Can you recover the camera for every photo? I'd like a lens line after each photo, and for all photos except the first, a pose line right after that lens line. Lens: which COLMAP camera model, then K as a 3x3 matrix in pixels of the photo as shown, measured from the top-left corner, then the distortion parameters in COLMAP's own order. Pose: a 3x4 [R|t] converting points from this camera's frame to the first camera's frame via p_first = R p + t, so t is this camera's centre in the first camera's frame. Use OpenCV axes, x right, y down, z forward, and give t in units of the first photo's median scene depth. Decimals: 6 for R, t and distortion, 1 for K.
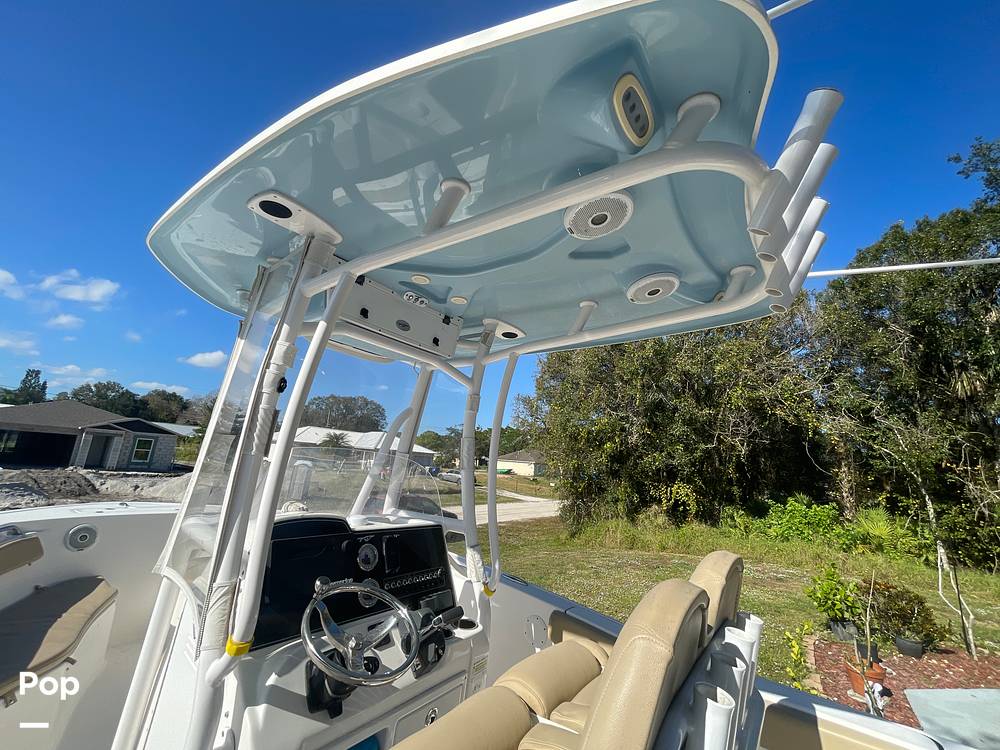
lens RADIAL K [[406.1, 0, 500.6], [0, 406.1, 372.5], [0, 0, 1]] dist [-0.000947, -0.000229]
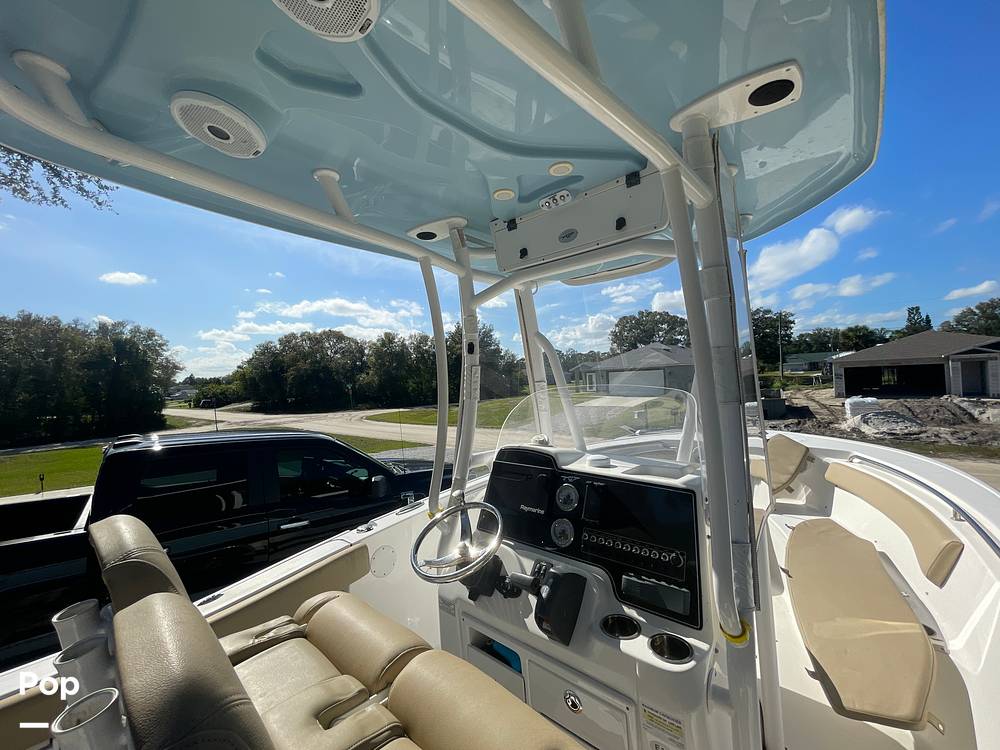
lens RADIAL K [[406.1, 0, 500.6], [0, 406.1, 372.5], [0, 0, 1]] dist [-0.000947, -0.000229]
pose [[-0.118375, -0.084392, -0.989376, 0.063078], [0.252618, 0.961039, -0.112200, 0.023164], [0.960298, -0.263216, -0.092444, 0.097442]]
